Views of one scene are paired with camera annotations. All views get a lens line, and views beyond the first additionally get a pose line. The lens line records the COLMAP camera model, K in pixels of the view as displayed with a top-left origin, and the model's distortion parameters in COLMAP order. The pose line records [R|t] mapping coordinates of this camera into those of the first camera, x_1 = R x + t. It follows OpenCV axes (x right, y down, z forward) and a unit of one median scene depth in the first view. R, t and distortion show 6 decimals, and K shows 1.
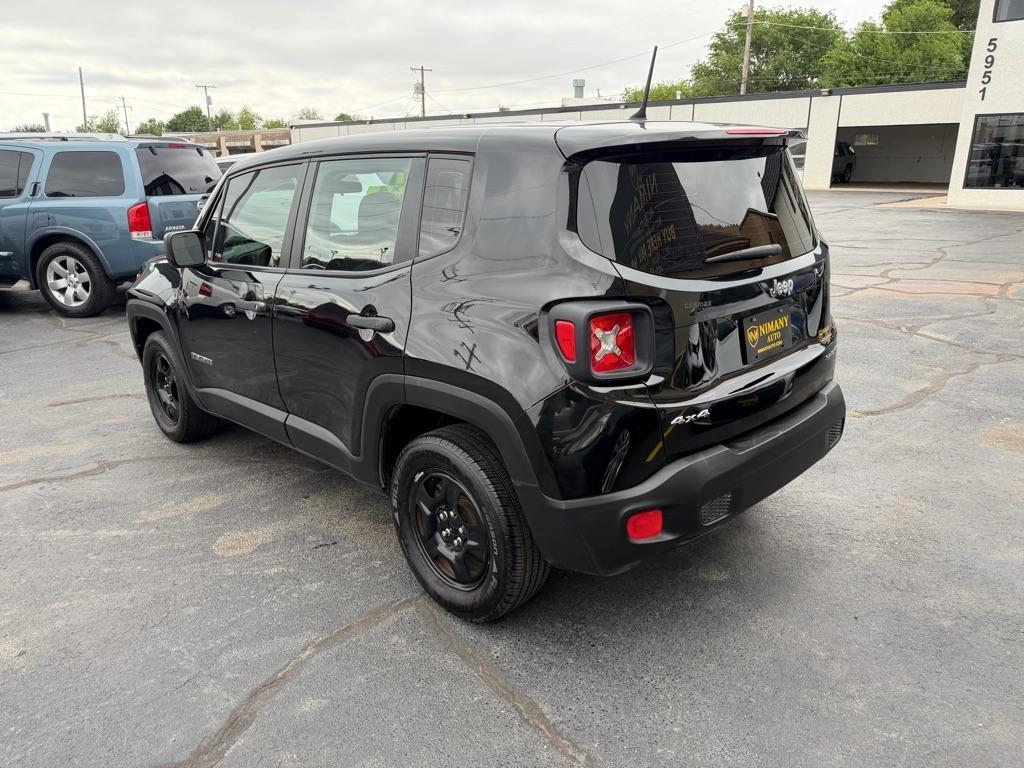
lens RADIAL K [[725.0, 0, 505.2], [0, 725.0, 390.5], [0, 0, 1]] dist [0.042334, -0.054224]
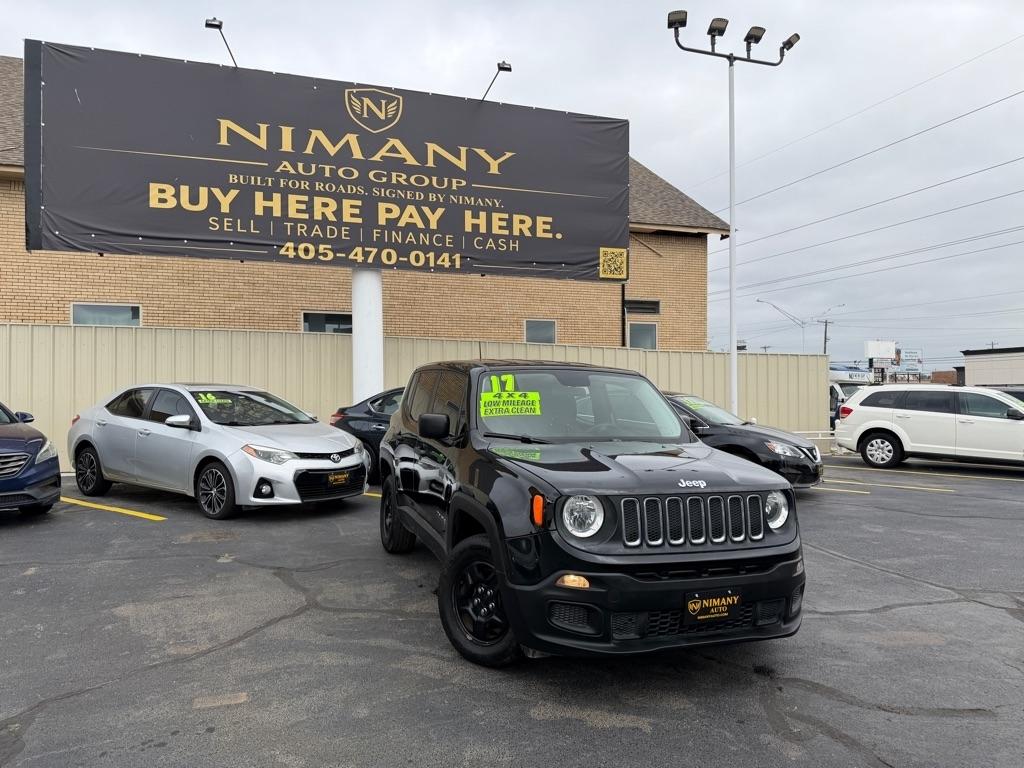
lens RADIAL K [[725.0, 0, 520.5], [0, 725.0, 393.8], [0, 0, 1]] dist [0.042334, -0.054224]
pose [[-0.915555, 0.014424, 0.401935, -0.831438], [0.134864, 0.952508, 0.273021, -0.807003], [-0.378908, 0.304172, -0.874018, 2.719760]]
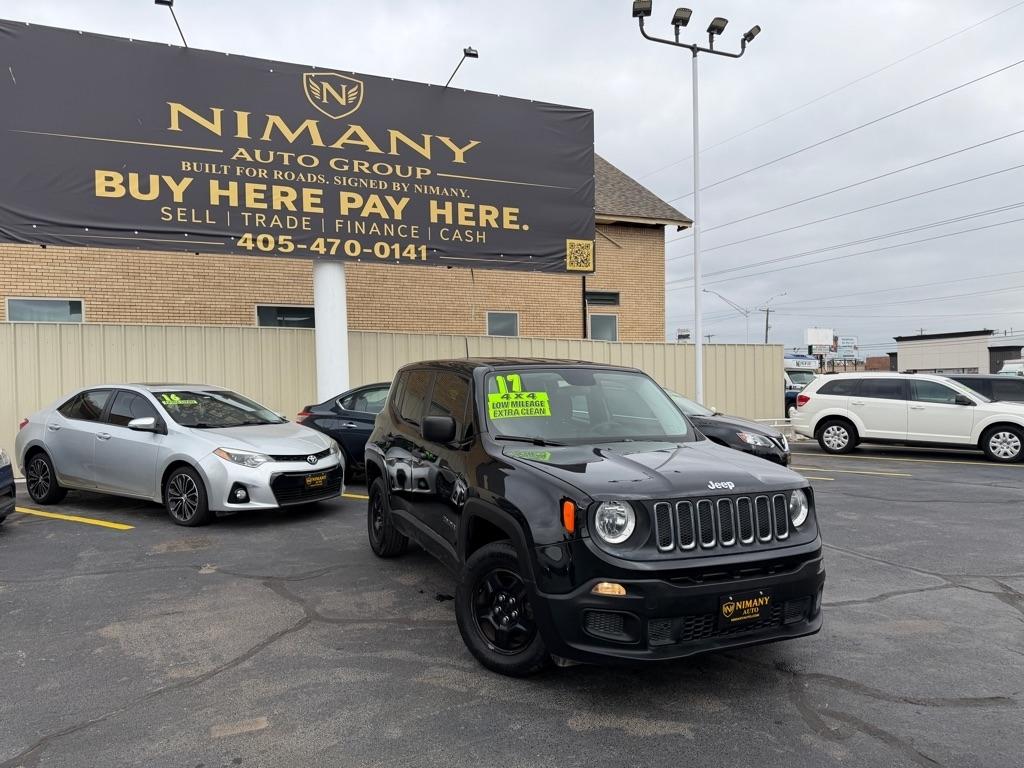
lens RADIAL K [[725.0, 0, 526.7], [0, 725.0, 402.3], [0, 0, 1]] dist [0.042334, -0.054224]
pose [[-0.944244, 0.019753, 0.328652, -0.707146], [0.126729, 0.943098, 0.307419, -0.832011], [-0.303879, 0.331929, -0.893018, 2.721548]]
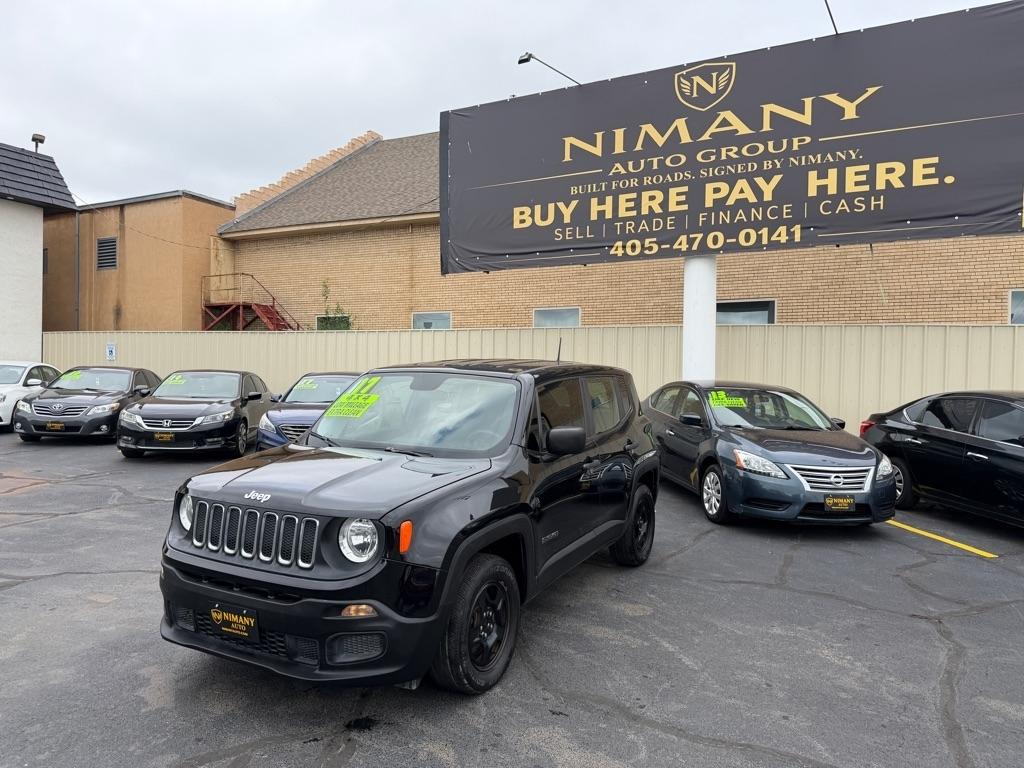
lens RADIAL K [[725.0, 0, 501.0], [0, 725.0, 396.2], [0, 0, 1]] dist [0.042334, -0.054224]
pose [[-0.305458, -0.014871, 0.952090, -1.784041], [0.282309, 0.953509, 0.105466, -0.481427], [-0.909394, 0.300999, -0.287058, 1.601568]]
